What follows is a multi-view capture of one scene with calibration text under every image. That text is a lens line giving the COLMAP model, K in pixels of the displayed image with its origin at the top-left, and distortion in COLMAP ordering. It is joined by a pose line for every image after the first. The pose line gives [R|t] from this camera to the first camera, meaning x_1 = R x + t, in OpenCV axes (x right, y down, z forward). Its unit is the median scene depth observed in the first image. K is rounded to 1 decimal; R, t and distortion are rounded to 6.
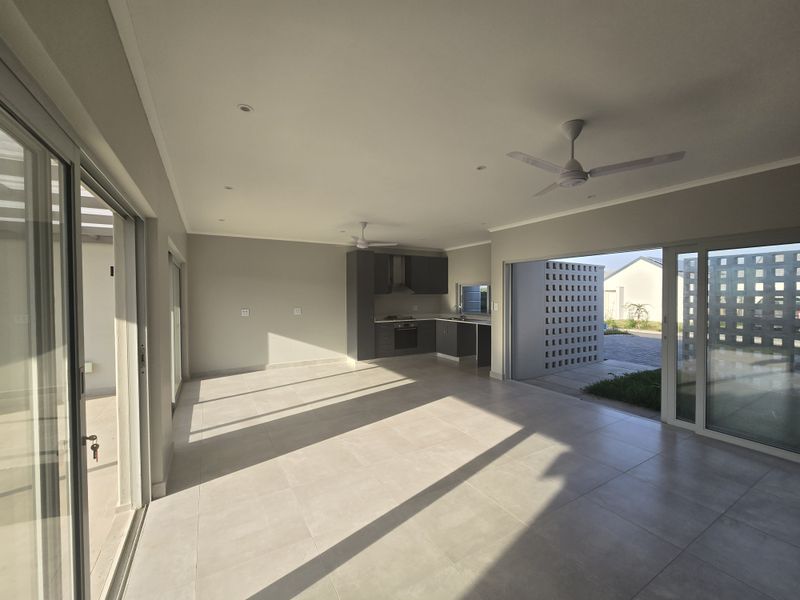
lens RADIAL K [[331.6, 0, 399.3], [0, 331.6, 301.7], [0, 0, 1]] dist [-0.002899, -0.000389]
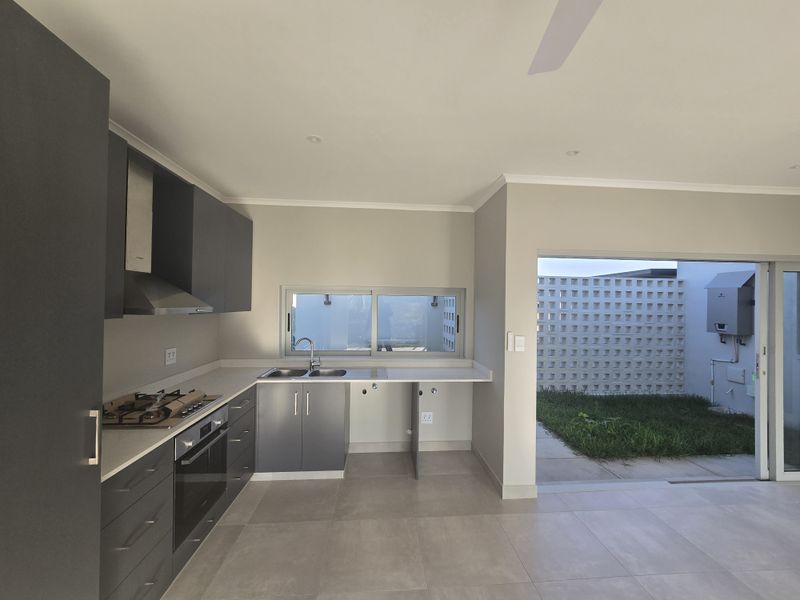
lens RADIAL K [[331.6, 0, 399.3], [0, 331.6, 301.7], [0, 0, 1]] dist [-0.002899, -0.000389]
pose [[0.418077, 0.017609, 0.908241, -0.168887], [0.006754, 0.999724, -0.022492, -0.027776], [-0.908387, 0.015537, 0.417842, 0.779992]]
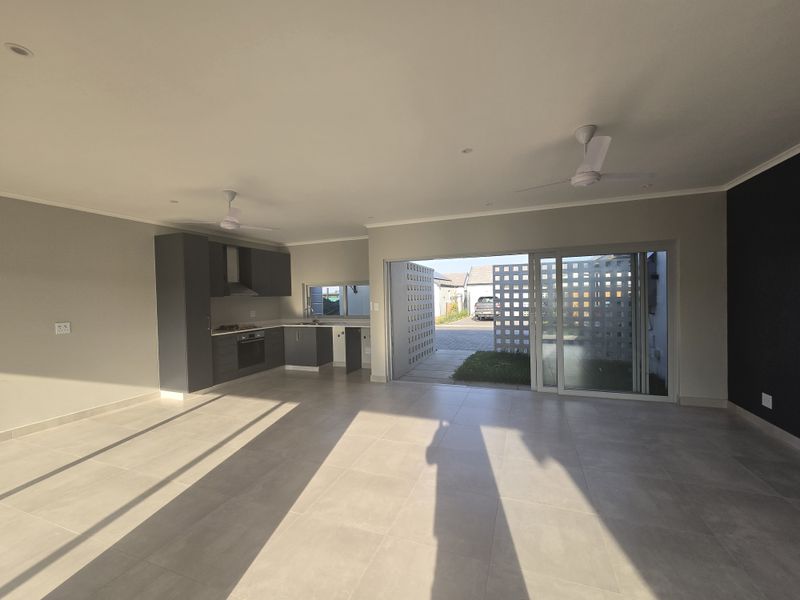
lens RADIAL K [[331.6, 0, 399.3], [0, 331.6, 301.7], [0, 0, 1]] dist [-0.002899, -0.000389]
pose [[0.773589, -0.024510, 0.633213, -0.213487], [0.033830, 0.999424, -0.002645, 0.004272], [-0.632784, 0.023468, 0.773973, 0.180840]]
